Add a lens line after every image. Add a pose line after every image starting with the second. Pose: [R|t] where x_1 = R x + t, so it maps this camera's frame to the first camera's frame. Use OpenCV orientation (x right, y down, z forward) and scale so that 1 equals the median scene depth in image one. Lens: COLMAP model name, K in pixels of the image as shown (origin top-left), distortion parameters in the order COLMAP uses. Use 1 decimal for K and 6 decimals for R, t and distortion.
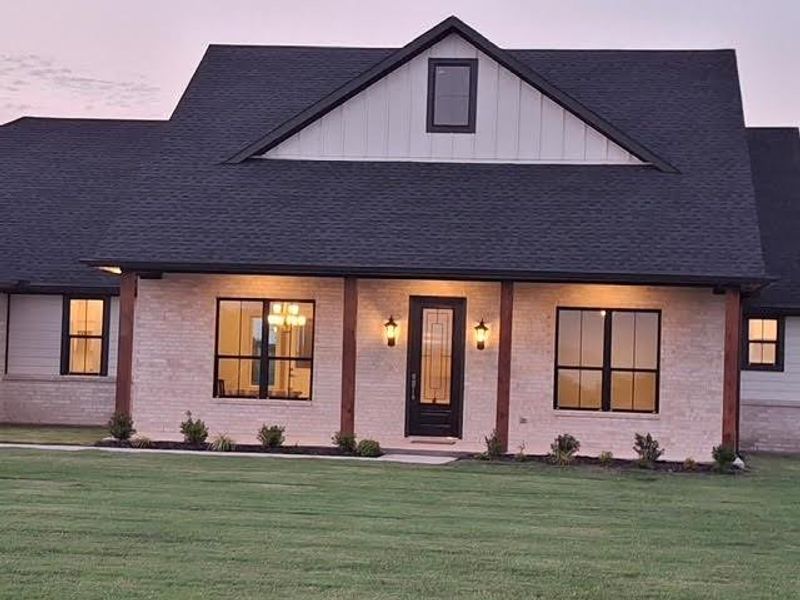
lens RADIAL K [[1567.2, 0, 400.0], [0, 1567.2, 300.0], [0, 0, 1]] dist [0.247295, 0.062958]
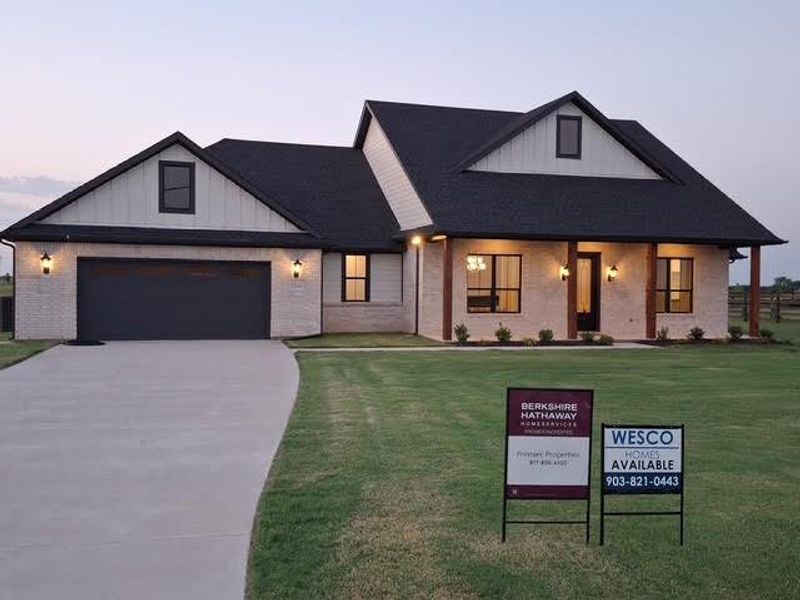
lens RADIAL K [[812.0, 0, 400.0], [0, 812.0, 300.0], [0, 0, 1]] dist [0.105591, -0.013903]
pose [[0.913738, -0.029651, 0.405219, -0.542164], [0.003965, 0.997937, 0.064082, -0.008206], [-0.406284, -0.056948, 0.911971, 0.246108]]
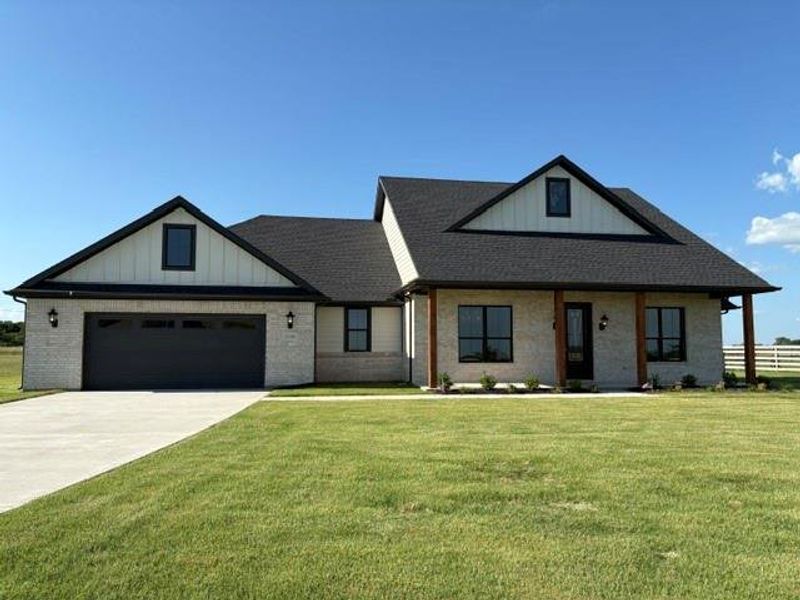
lens RADIAL K [[600.9, 0, 400.0], [0, 600.9, 300.0], [0, 0, 1]] dist [0.024759, -0.001860]
pose [[0.955862, -0.009556, 0.293662, -0.381045], [0.020407, 0.999217, -0.033910, 0.014747], [-0.293108, 0.038406, 0.955308, 0.390217]]
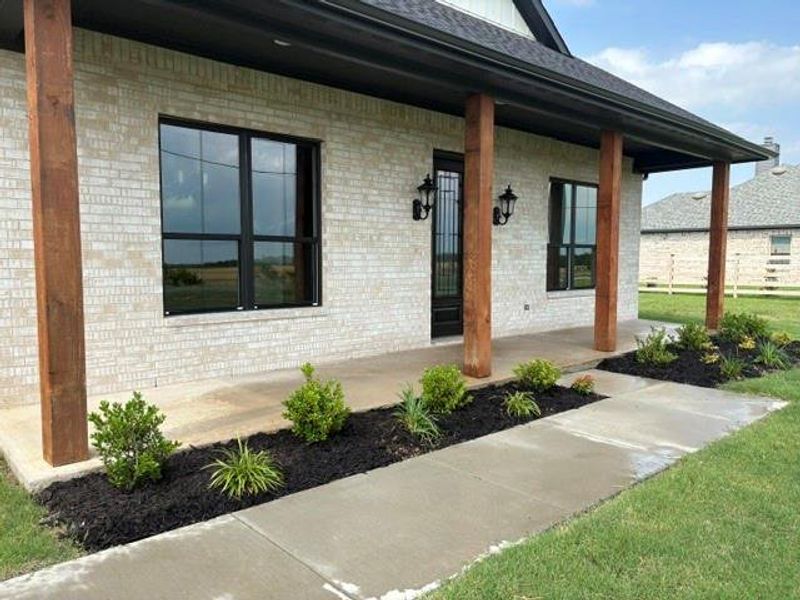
lens RADIAL K [[600.9, 0, 400.0], [0, 600.9, 300.0], [0, 0, 1]] dist [0.024759, -0.001860]
pose [[0.655721, -0.083192, 0.750406, -0.218230], [-0.009730, 0.992897, 0.118577, 0.033449], [-0.754941, -0.085055, 0.650254, 0.829682]]
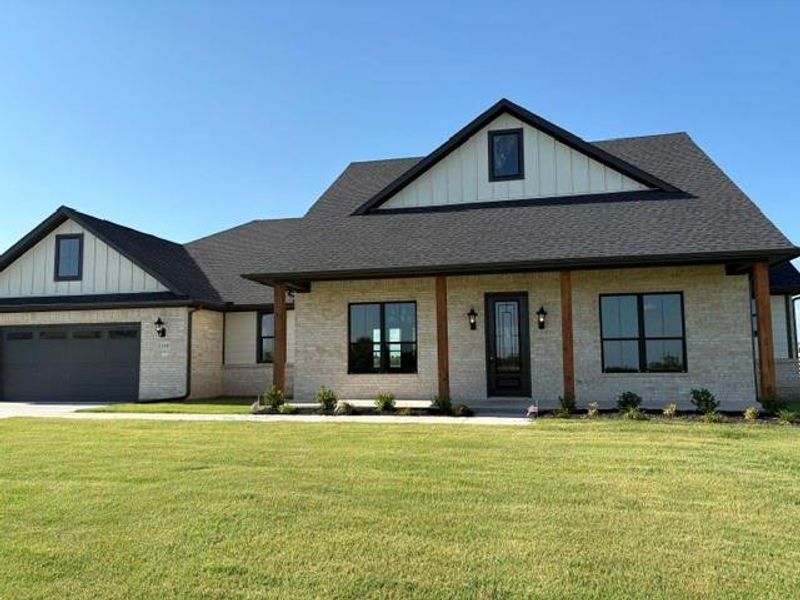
lens RADIAL K [[600.9, 0, 400.0], [0, 600.9, 300.0], [0, 0, 1]] dist [0.024759, -0.001860]
pose [[0.992436, -0.055336, -0.109589, -0.010498], [0.049633, 0.997301, -0.054109, 0.028239], [0.112287, 0.048260, 0.992503, 0.475884]]
